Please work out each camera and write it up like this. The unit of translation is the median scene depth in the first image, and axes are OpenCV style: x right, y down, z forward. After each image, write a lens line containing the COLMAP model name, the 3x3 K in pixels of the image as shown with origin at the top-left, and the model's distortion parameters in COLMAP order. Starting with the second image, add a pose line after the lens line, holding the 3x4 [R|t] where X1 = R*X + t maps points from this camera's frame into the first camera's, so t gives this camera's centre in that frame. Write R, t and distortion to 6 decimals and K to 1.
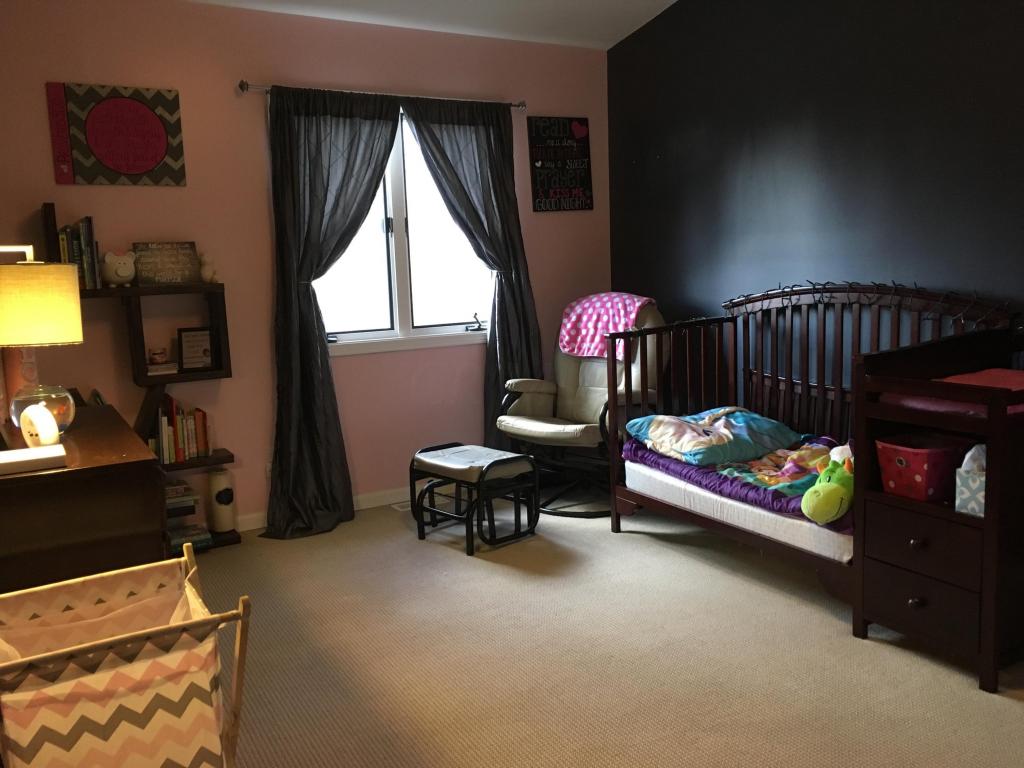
lens RADIAL K [[870.6, 0, 513.1], [0, 870.6, 382.3], [0, 0, 1]] dist [0.073666, -0.097556]
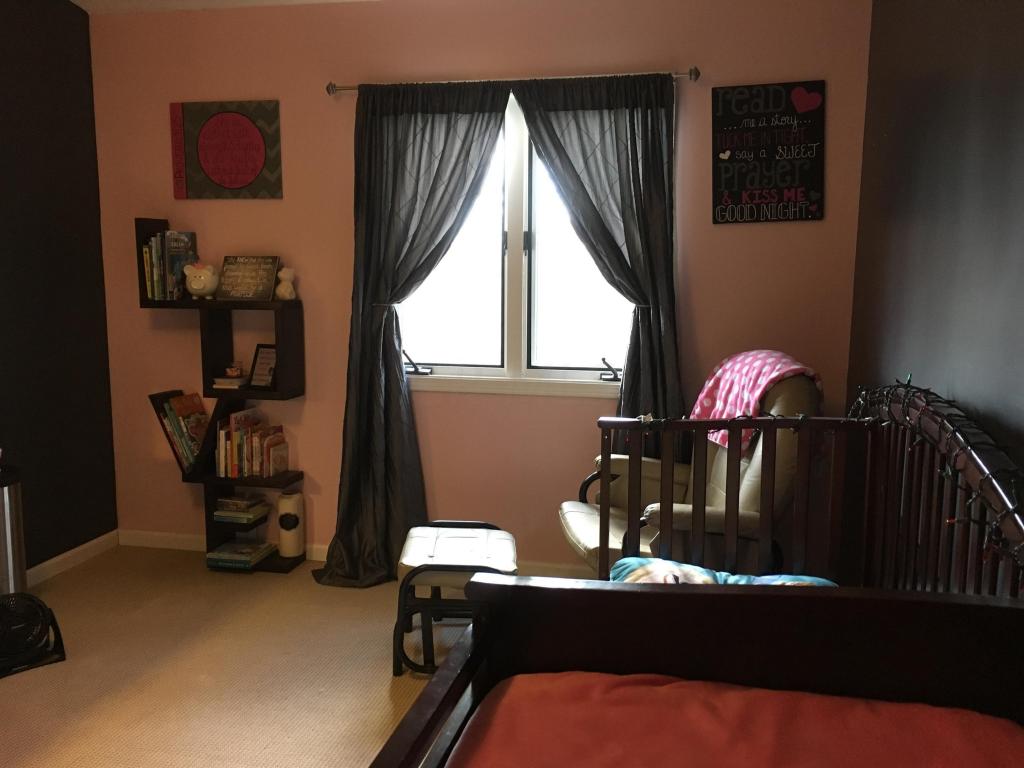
lens RADIAL K [[870.6, 0, 513.3], [0, 870.6, 382.3], [0, 0, 1]] dist [0.073666, -0.097556]
pose [[0.730310, 0.132993, -0.670045, 0.437423], [-0.124802, 0.990333, 0.060538, -0.100933], [0.671619, 0.039411, 0.739848, 0.414574]]
